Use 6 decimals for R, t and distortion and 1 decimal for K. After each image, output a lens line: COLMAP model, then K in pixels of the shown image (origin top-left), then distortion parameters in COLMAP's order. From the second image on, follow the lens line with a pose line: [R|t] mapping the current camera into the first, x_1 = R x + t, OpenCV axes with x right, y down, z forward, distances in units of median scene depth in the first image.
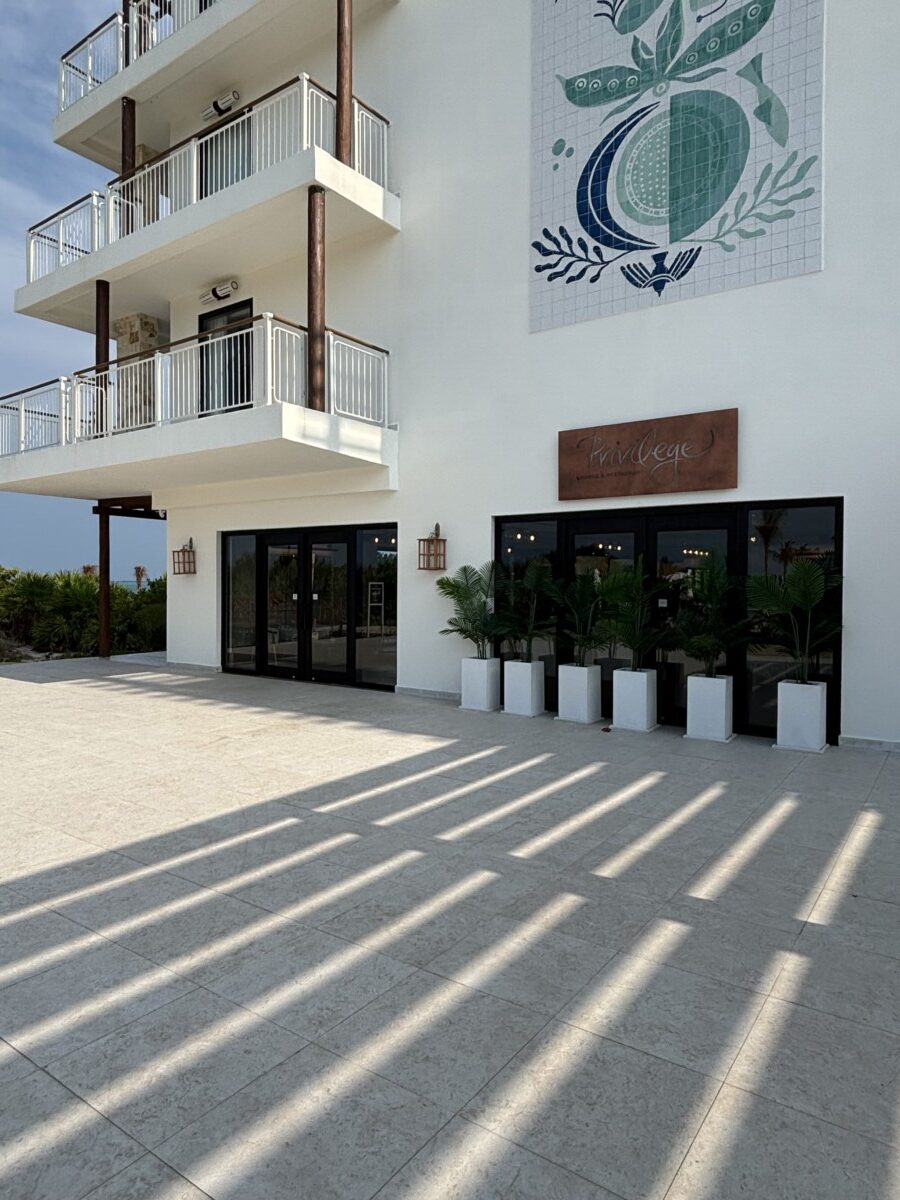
lens RADIAL K [[737.8, 0, 453.3], [0, 737.8, 593.9], [0, 0, 1]] dist [-0.004004, -0.000436]
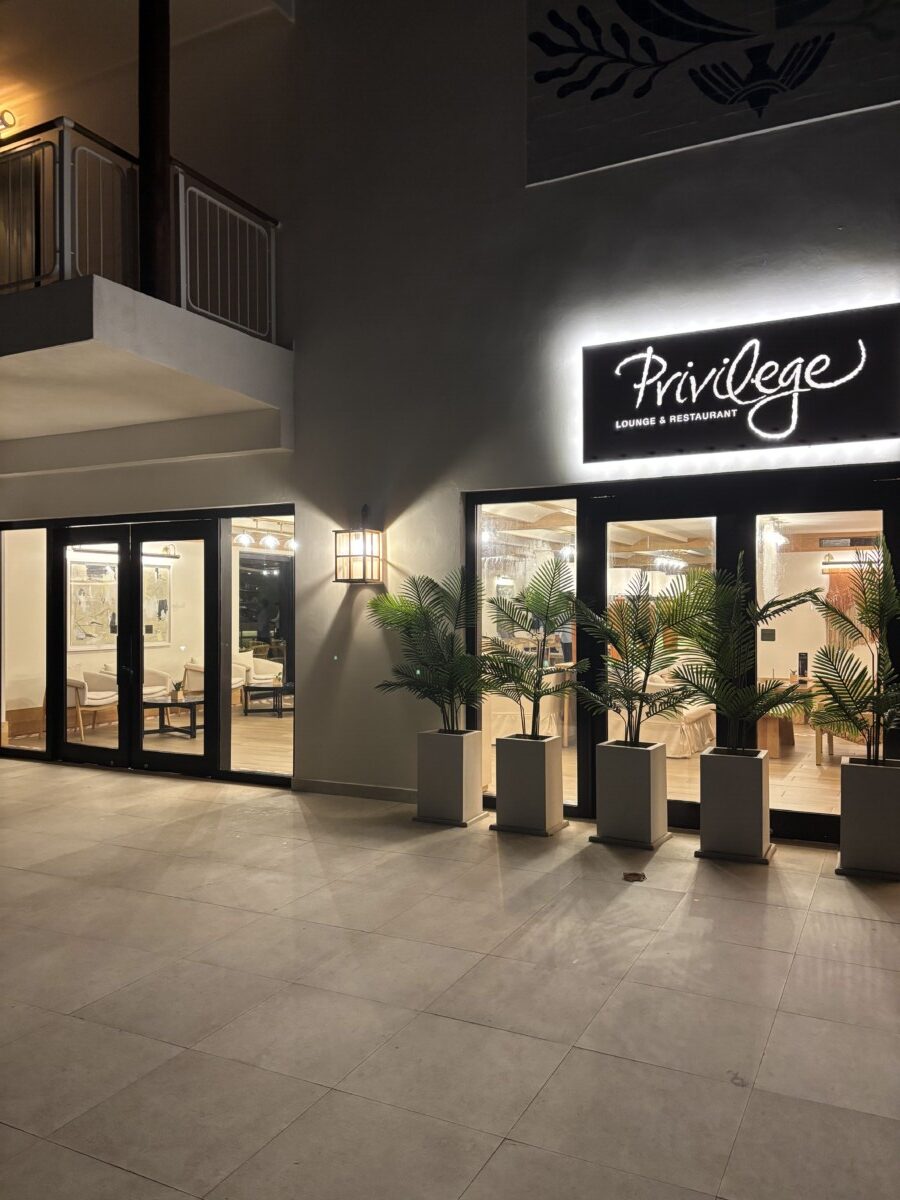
lens RADIAL K [[899.5, 0, 447.3], [0, 899.5, 605.5], [0, 0, 1]] dist [-0.000750, -0.006148]
pose [[0.988253, -0.009033, 0.152559, -0.078449], [0.010919, 0.999874, -0.011527, -0.005375], [-0.152435, 0.013057, 0.988227, 0.313130]]
